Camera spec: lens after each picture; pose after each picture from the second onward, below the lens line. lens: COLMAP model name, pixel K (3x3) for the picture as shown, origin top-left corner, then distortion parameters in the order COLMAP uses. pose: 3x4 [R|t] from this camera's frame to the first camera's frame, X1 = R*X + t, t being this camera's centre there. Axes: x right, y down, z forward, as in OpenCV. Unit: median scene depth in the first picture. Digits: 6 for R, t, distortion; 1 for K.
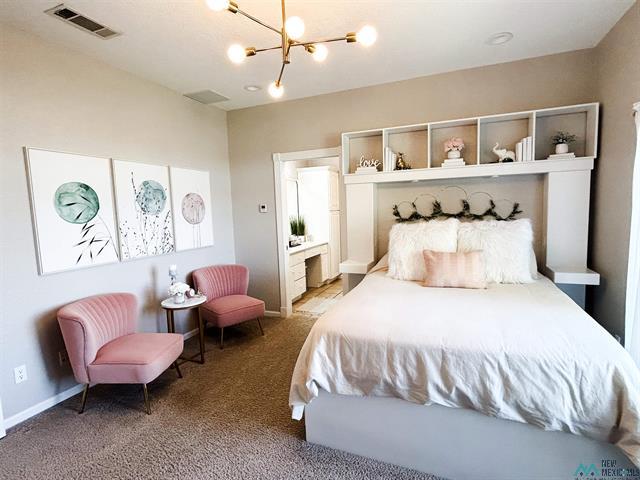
lens RADIAL K [[336.3, 0, 321.7], [0, 336.3, 240.0], [0, 0, 1]] dist [0.013824, -0.000326]
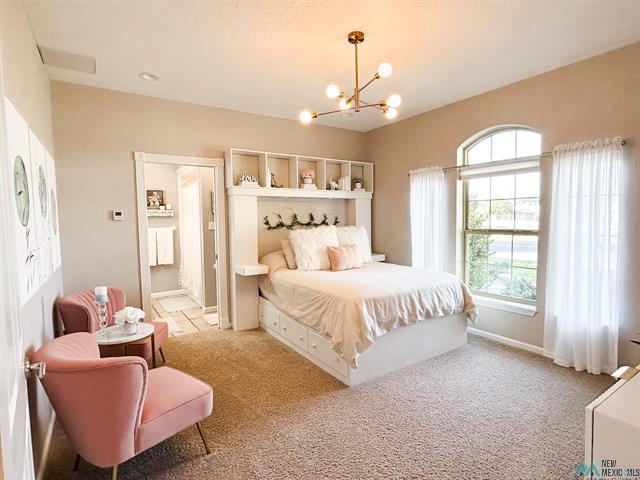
lens RADIAL K [[336.3, 0, 320.9], [0, 336.3, 235.7], [0, 0, 1]] dist [0.013824, -0.000326]
pose [[0.568522, -0.016346, 0.822505, -0.786045], [0.078303, 0.996339, -0.034324, 0.027606], [-0.818933, 0.083919, 0.567721, 0.199453]]
